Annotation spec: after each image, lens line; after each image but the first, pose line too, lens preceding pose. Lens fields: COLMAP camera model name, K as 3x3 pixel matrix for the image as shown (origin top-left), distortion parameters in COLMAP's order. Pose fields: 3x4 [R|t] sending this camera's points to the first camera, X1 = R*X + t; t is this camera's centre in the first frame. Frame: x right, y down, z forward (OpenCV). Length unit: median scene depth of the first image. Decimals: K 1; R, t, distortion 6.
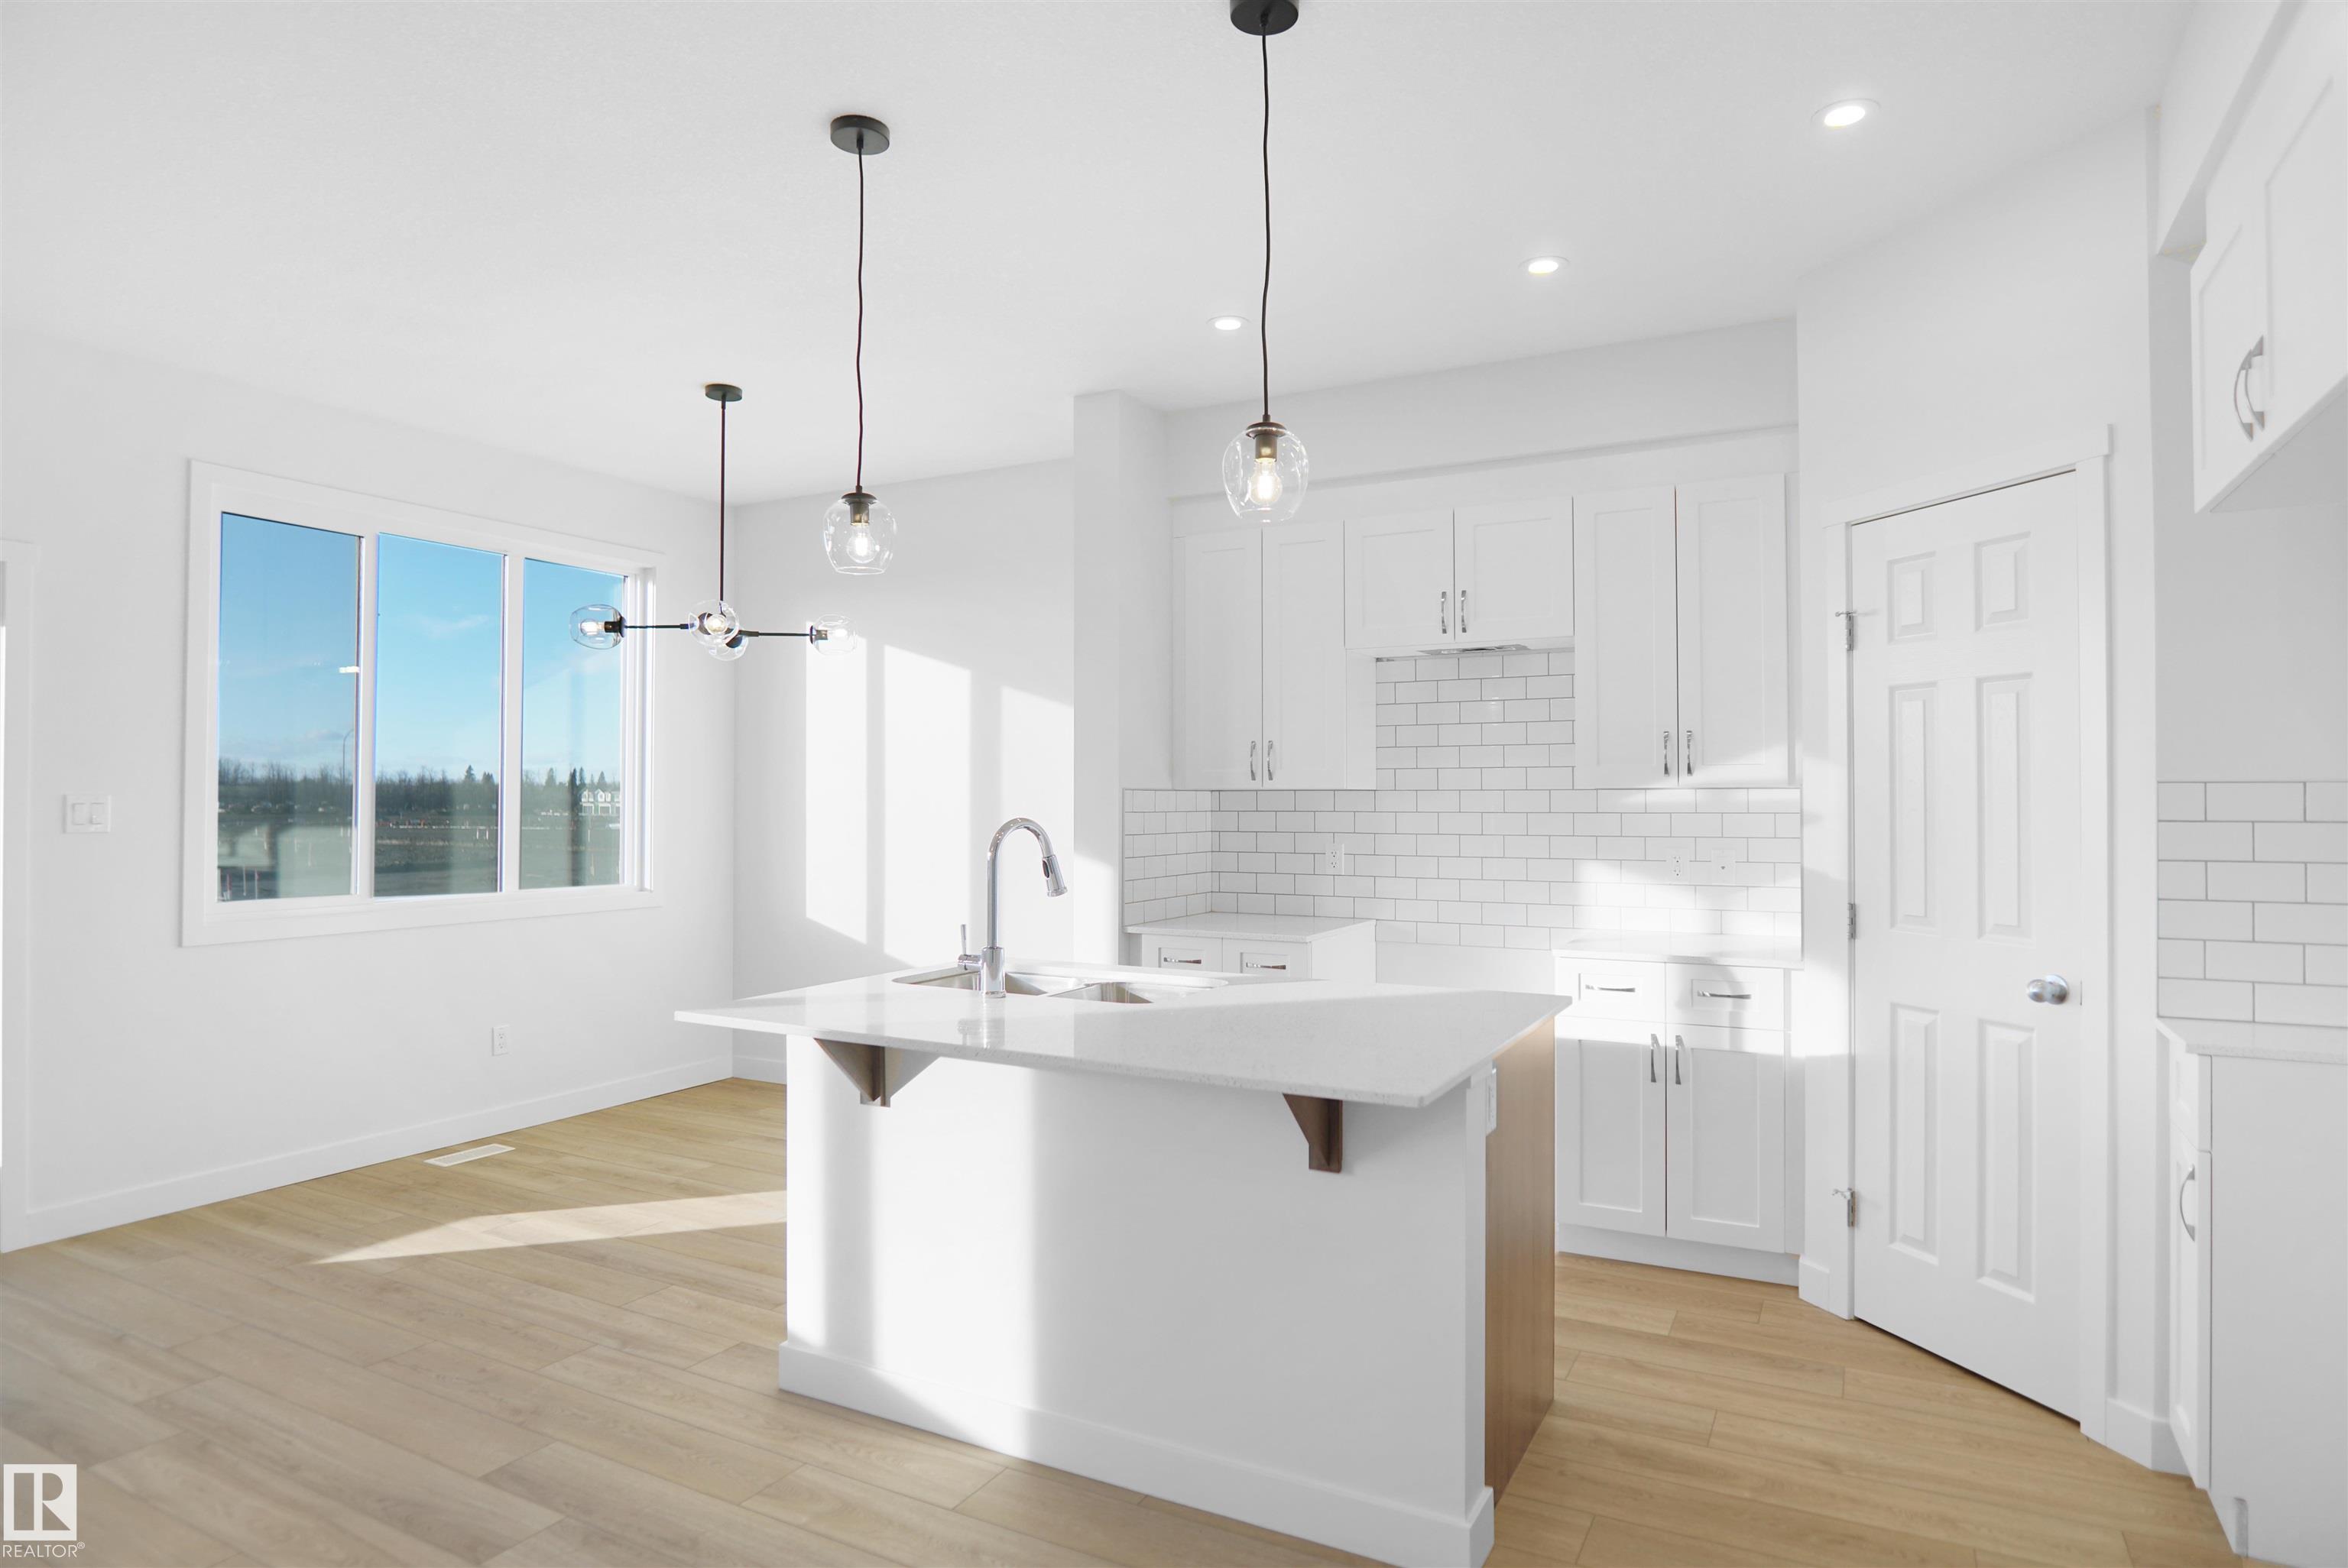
lens RADIAL K [[1281.4, 0, 1194.1], [0, 1281.4, 776.0], [0, 0, 1]] dist [-0.035747, 0.010468]
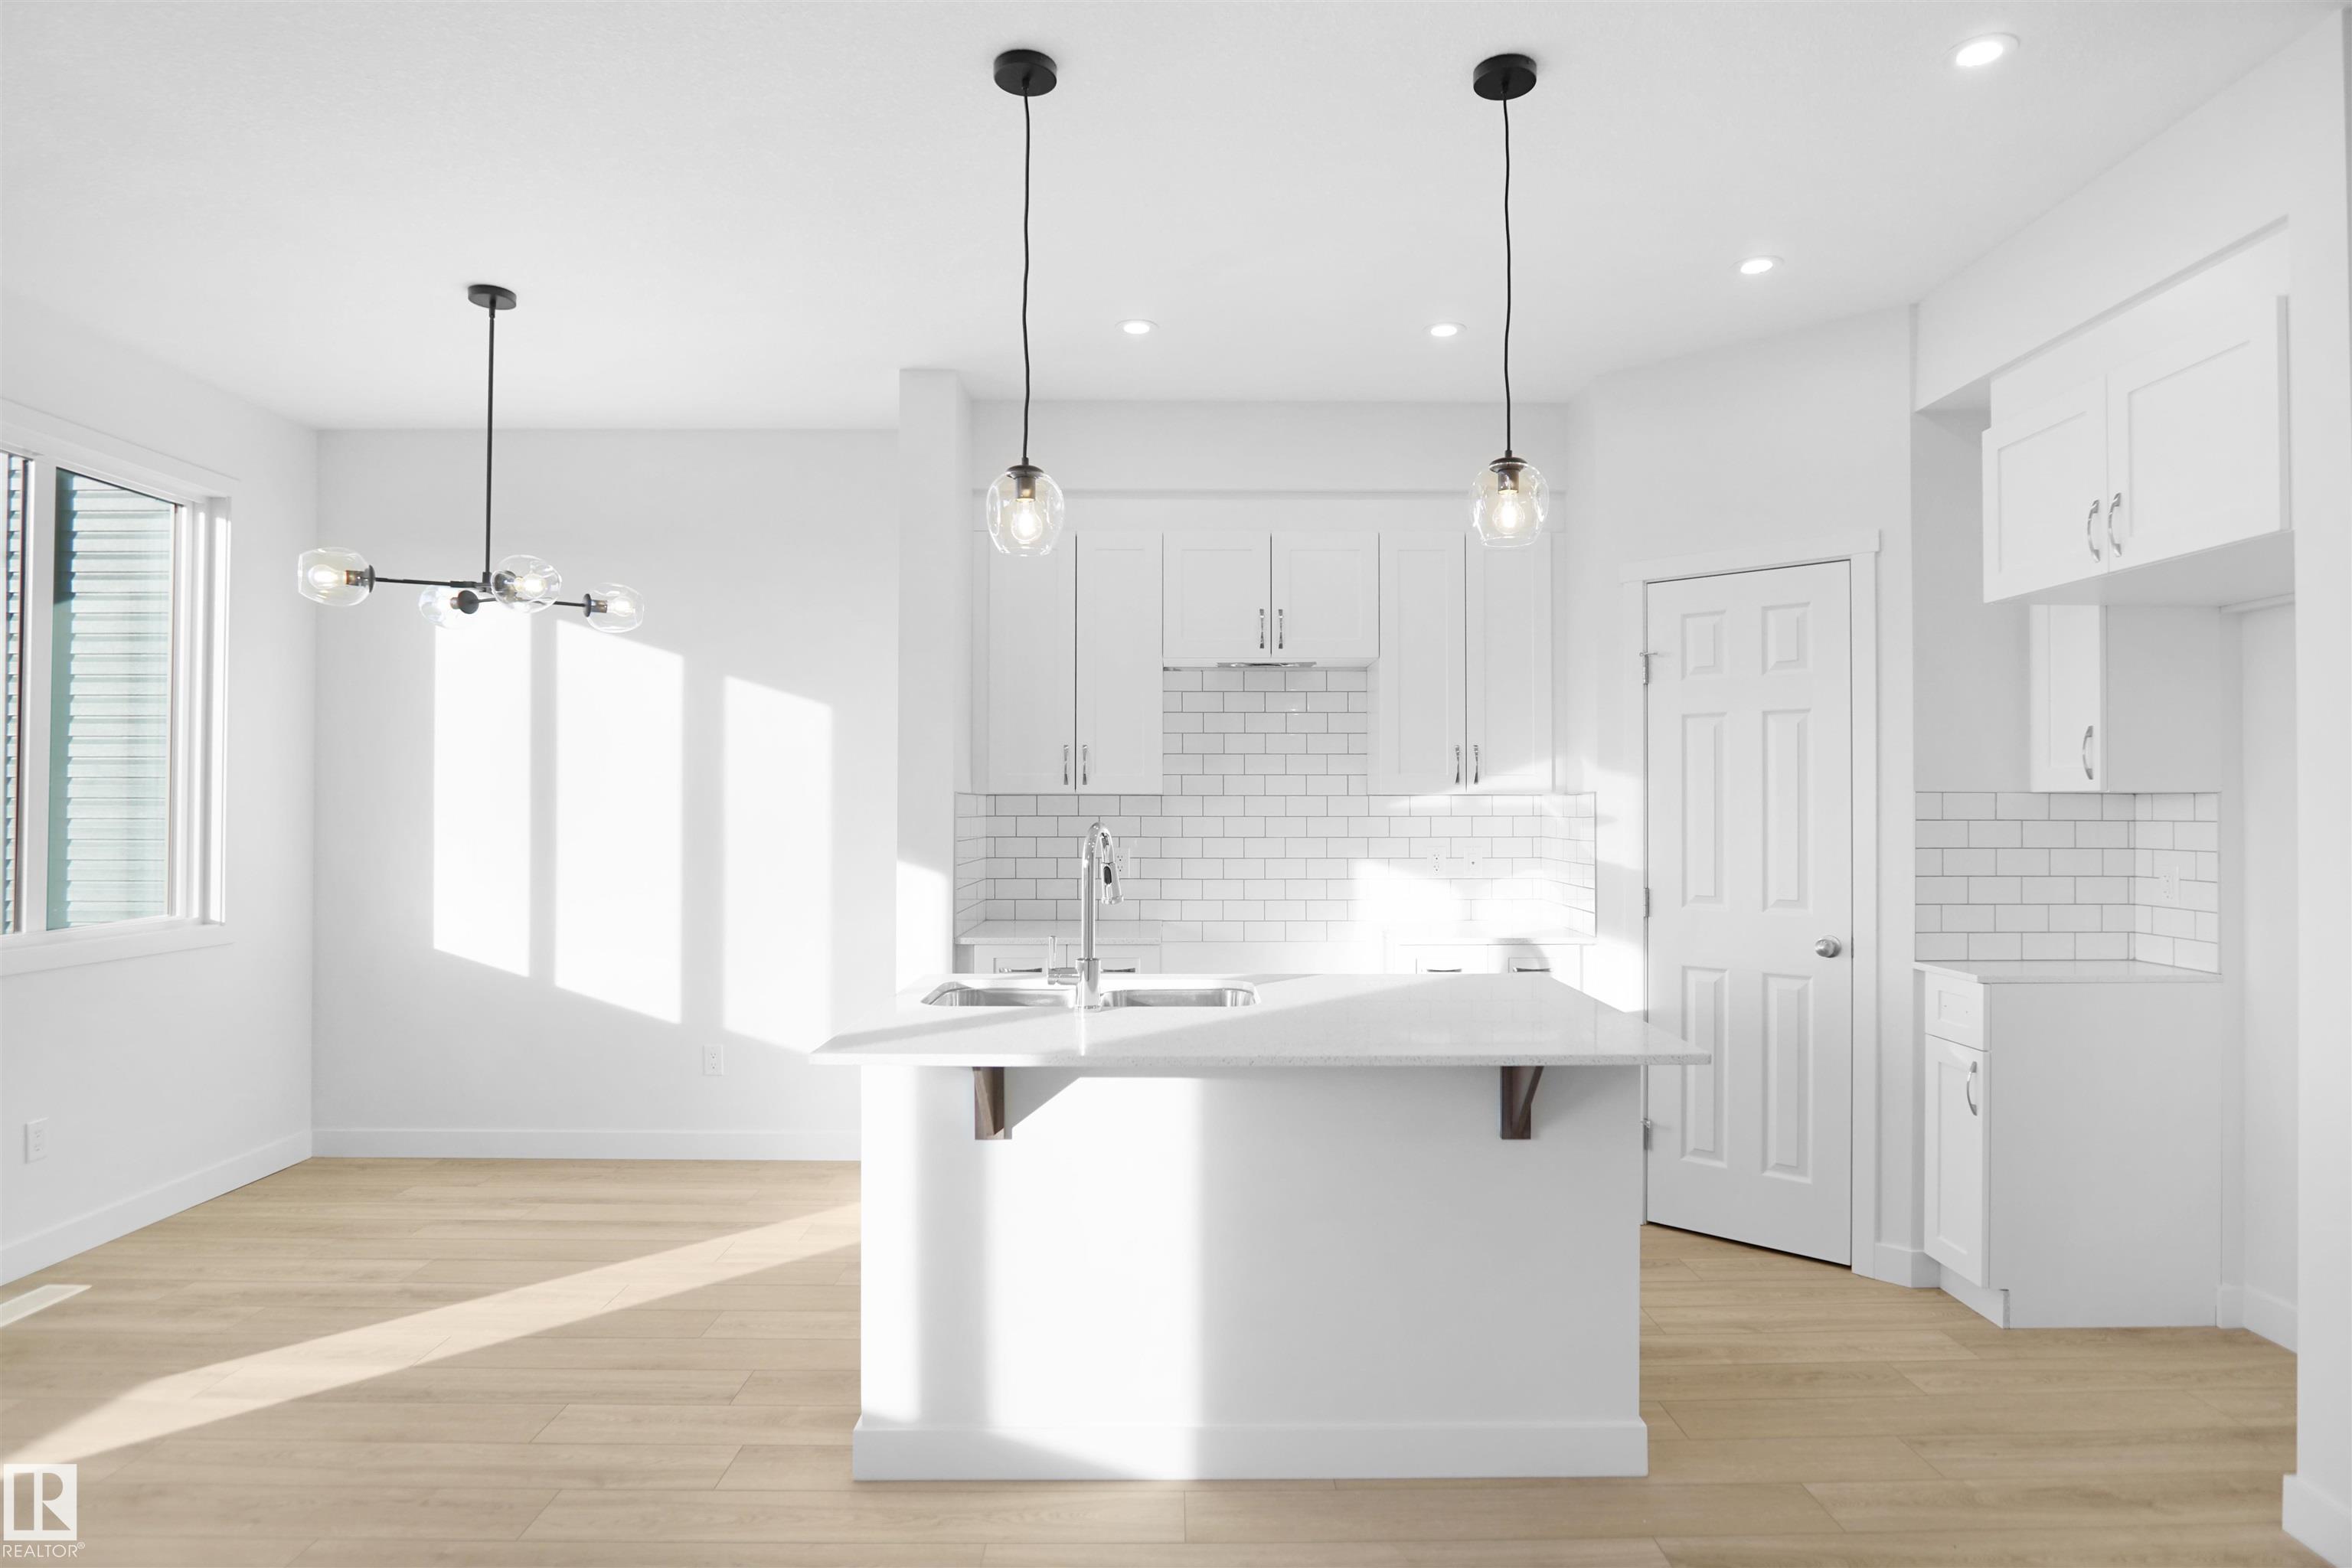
lens RADIAL K [[1290.5, 0, 1176.0], [0, 1290.5, 784.0], [0, 0, 1]] dist [-0.040474, 0.014047]
pose [[0.881835, 0.008995, 0.471472, -0.401720], [-0.009670, 0.999953, -0.000991, 0.003460], [-0.471458, -0.003685, 0.881881, 0.093835]]
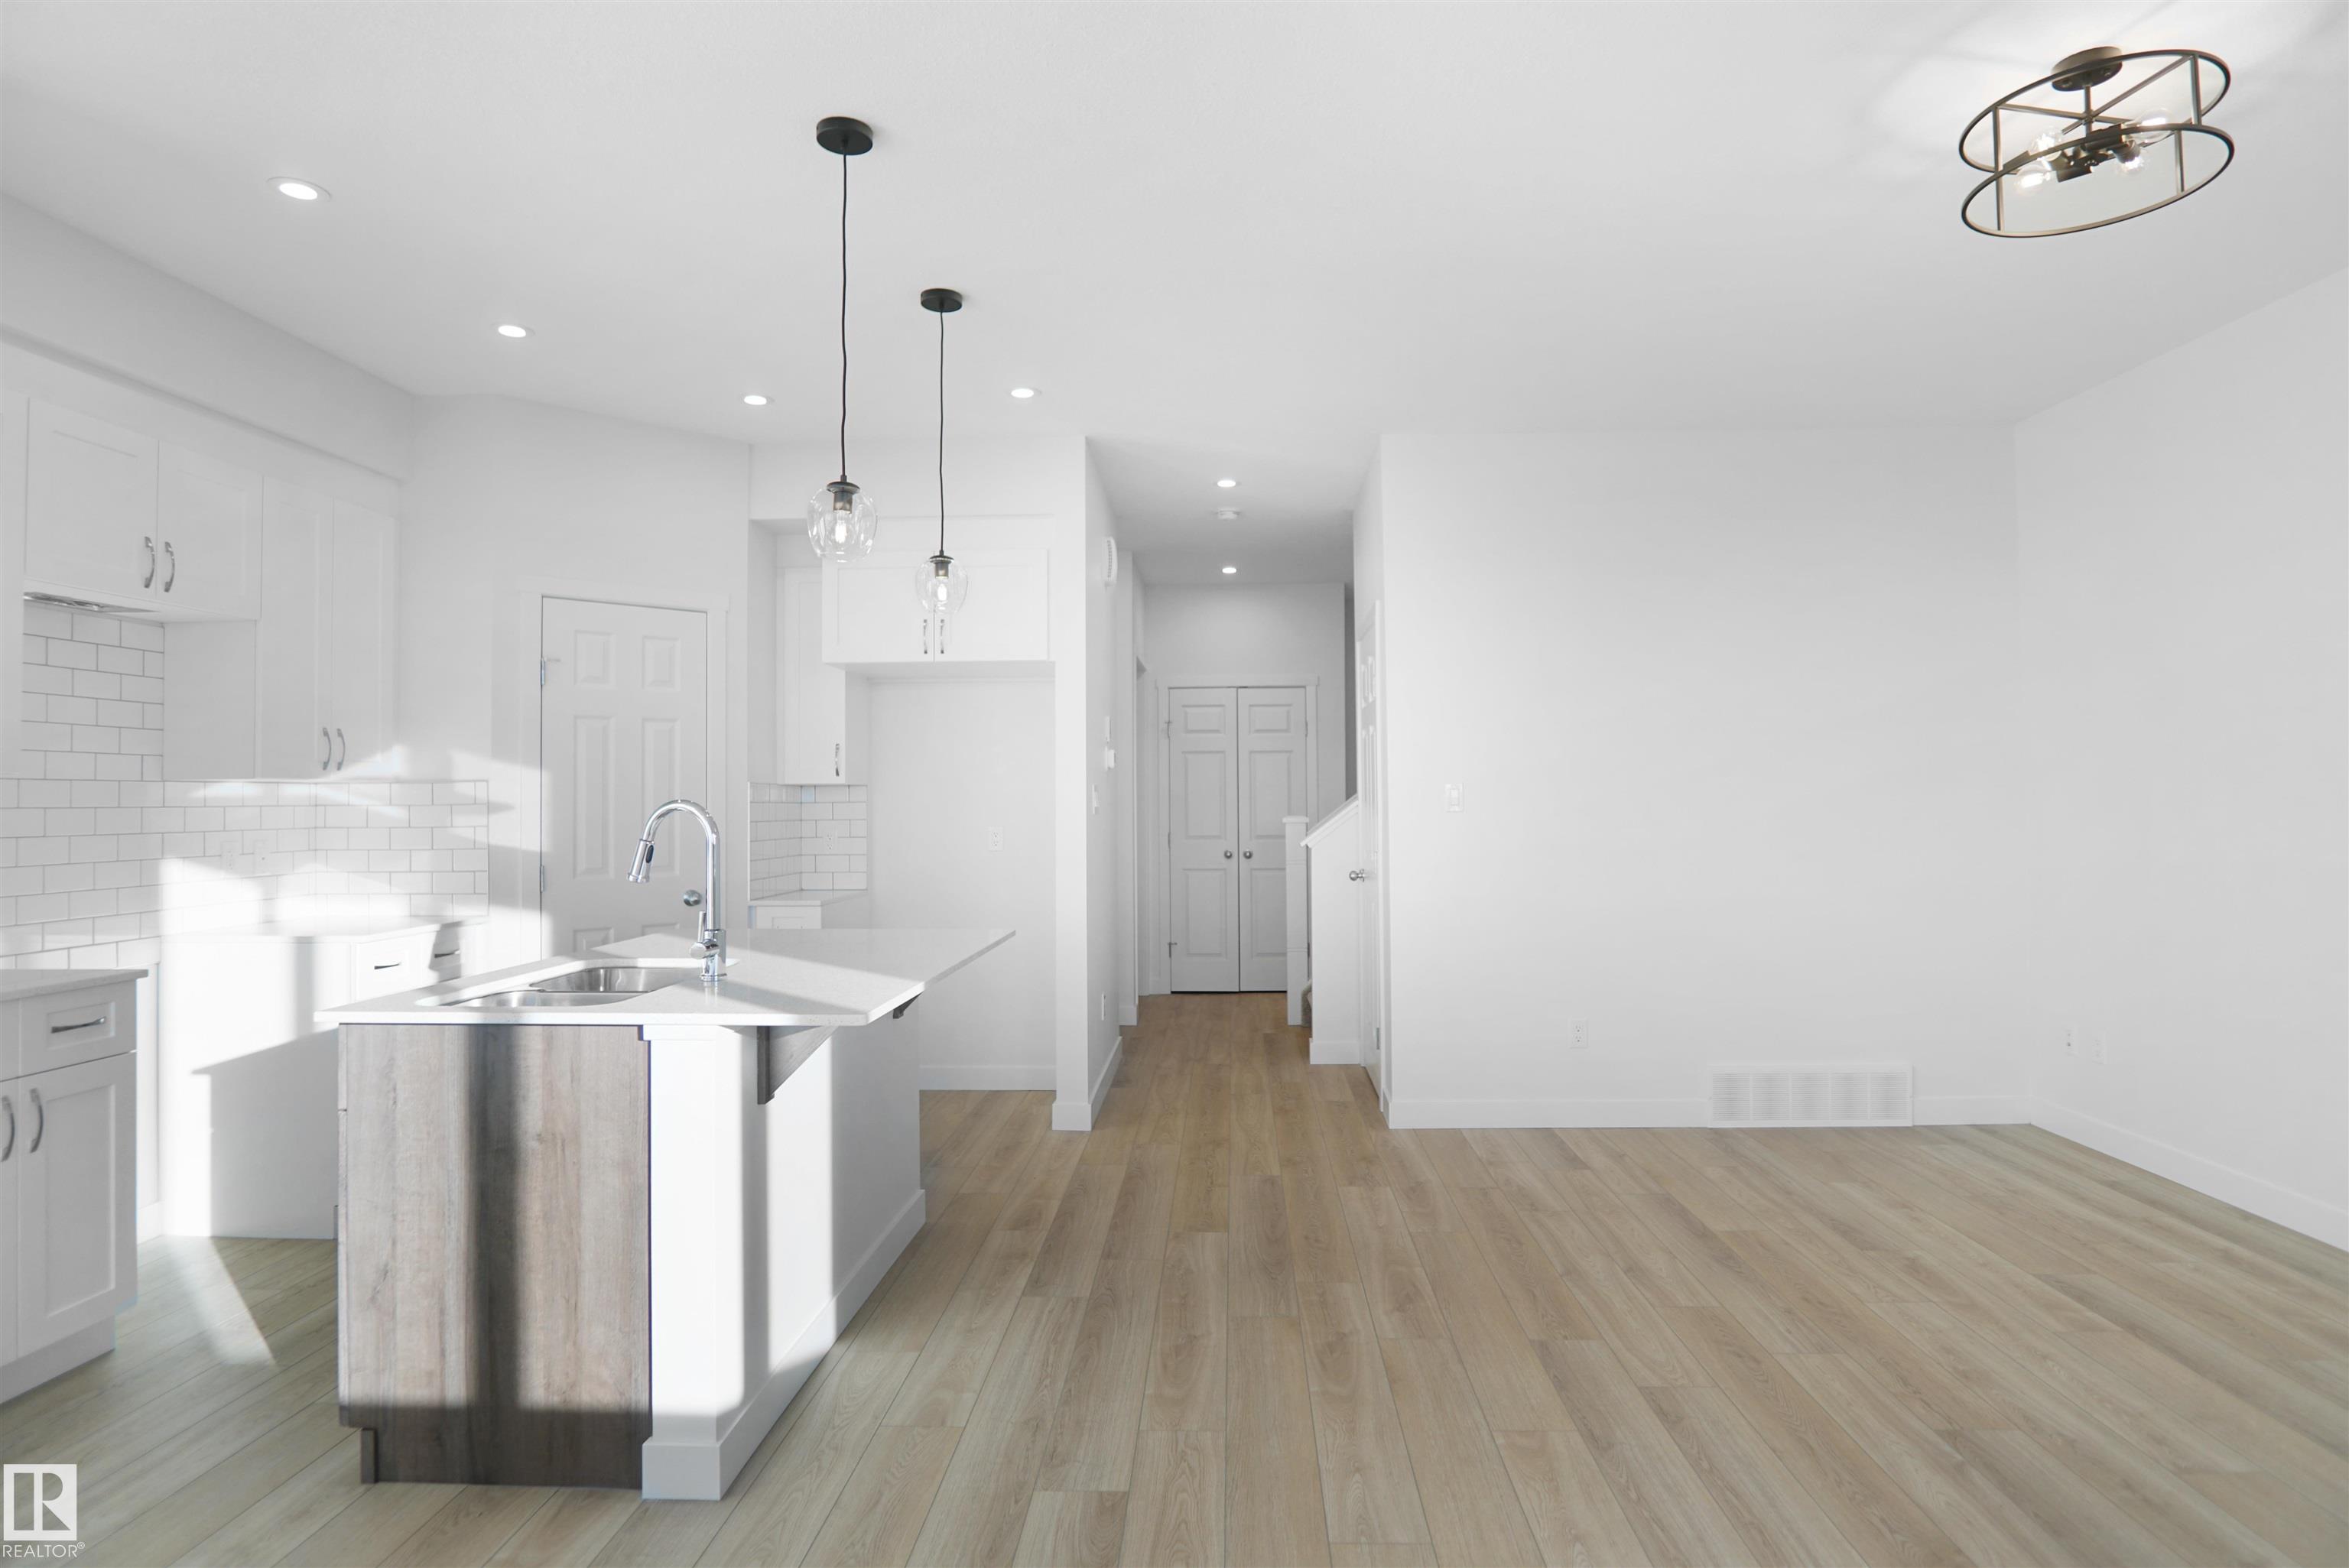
lens RADIAL K [[1282.0, 0, 1194.6], [0, 1282.0, 776.0], [0, 0, 1]] dist [-0.035747, 0.010468]
pose [[-0.428798, 0.021317, 0.903149, -0.885027], [-0.007639, 0.999600, -0.027221, 0.028053], [-0.903368, -0.018571, -0.428464, 0.797004]]
